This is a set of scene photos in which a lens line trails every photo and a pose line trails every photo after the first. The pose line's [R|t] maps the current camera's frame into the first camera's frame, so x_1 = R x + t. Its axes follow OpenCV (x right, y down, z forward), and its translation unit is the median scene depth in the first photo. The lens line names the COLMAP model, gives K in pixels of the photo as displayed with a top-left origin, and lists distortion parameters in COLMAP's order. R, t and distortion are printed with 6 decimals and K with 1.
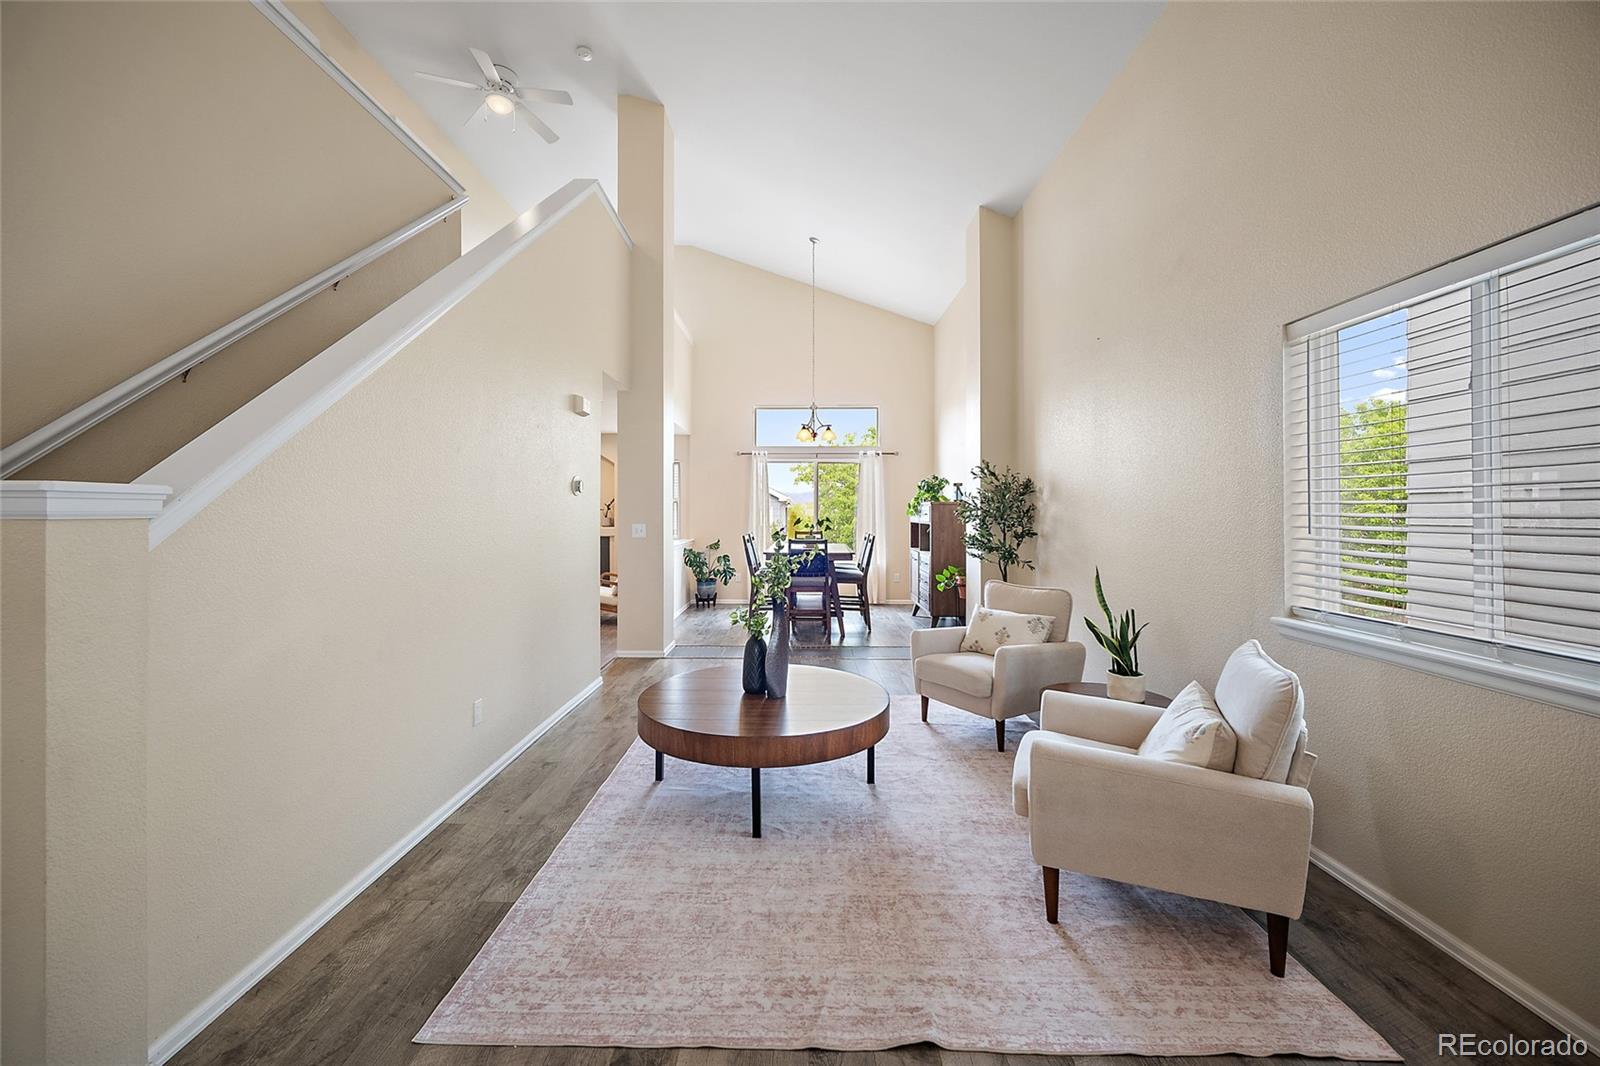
lens RADIAL K [[632.5, 0, 793.0], [0, 632.5, 537.9], [0, 0, 1]] dist [-0.002223, 0.000013]
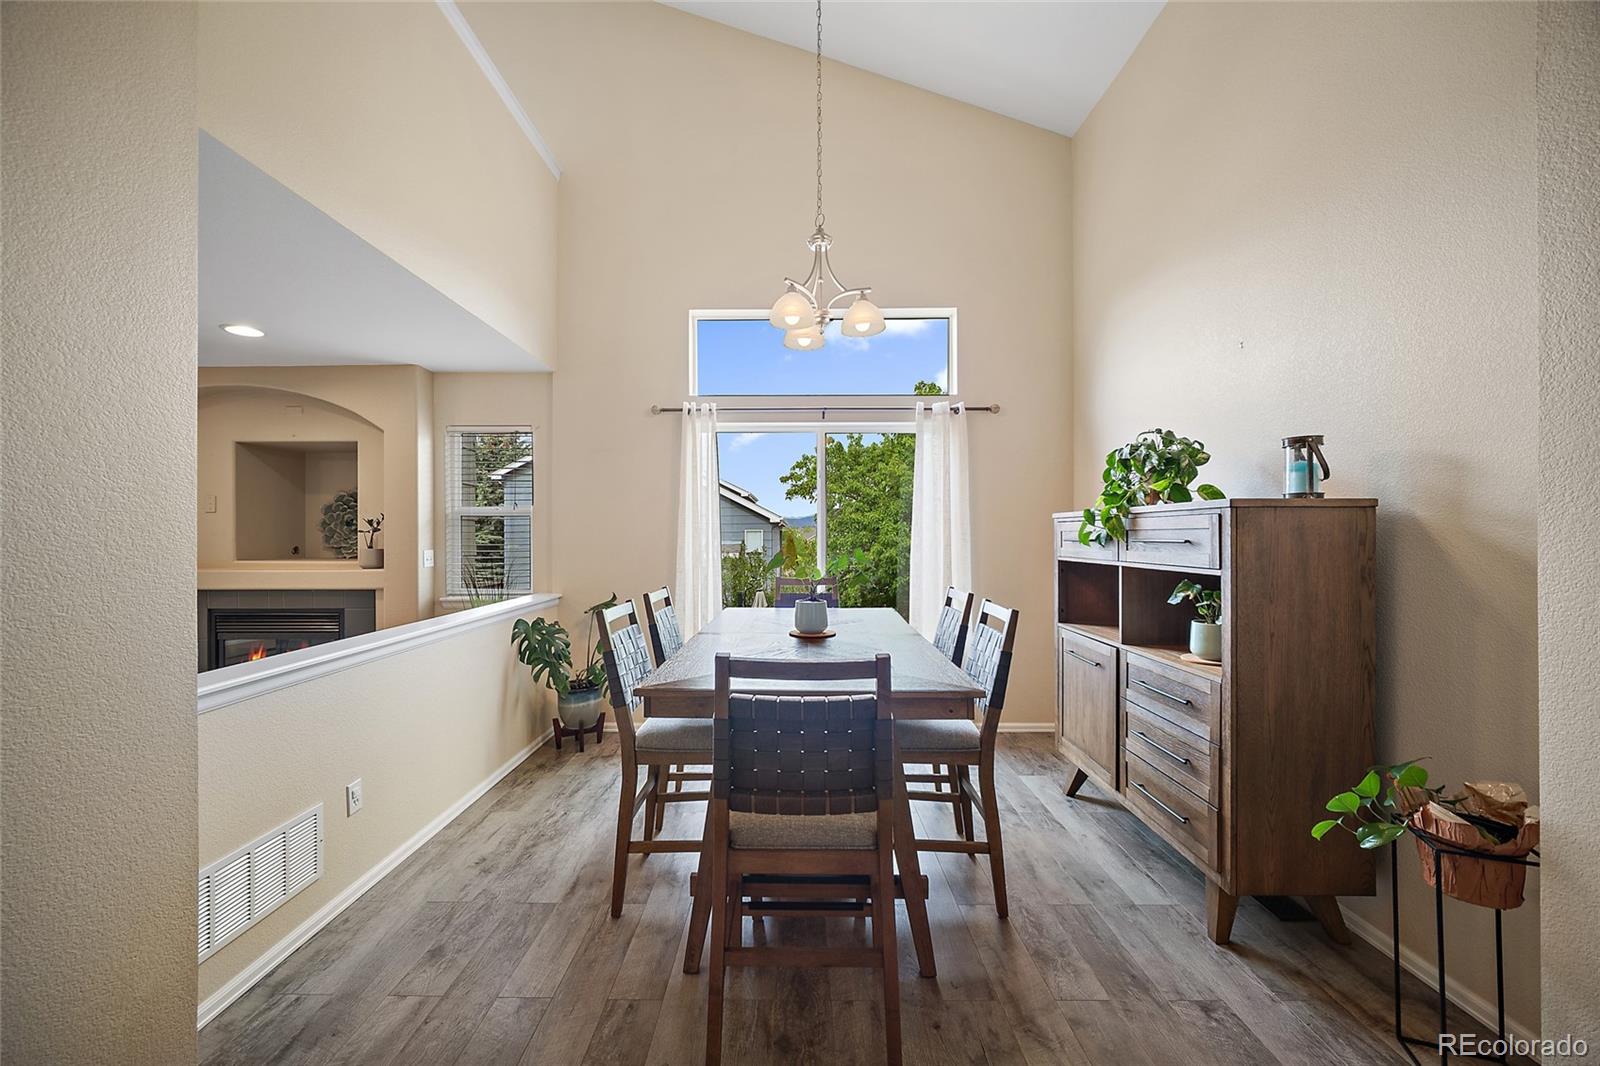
lens RADIAL K [[632.5, 0, 793.0], [0, 632.5, 537.9], [0, 0, 1]] dist [-0.002223, 0.000013]
pose [[0.999990, -0.001753, 0.004103, 0.013476], [0.001910, 0.999252, -0.038613, -0.021926], [-0.004032, 0.038620, 0.999246, 0.549191]]
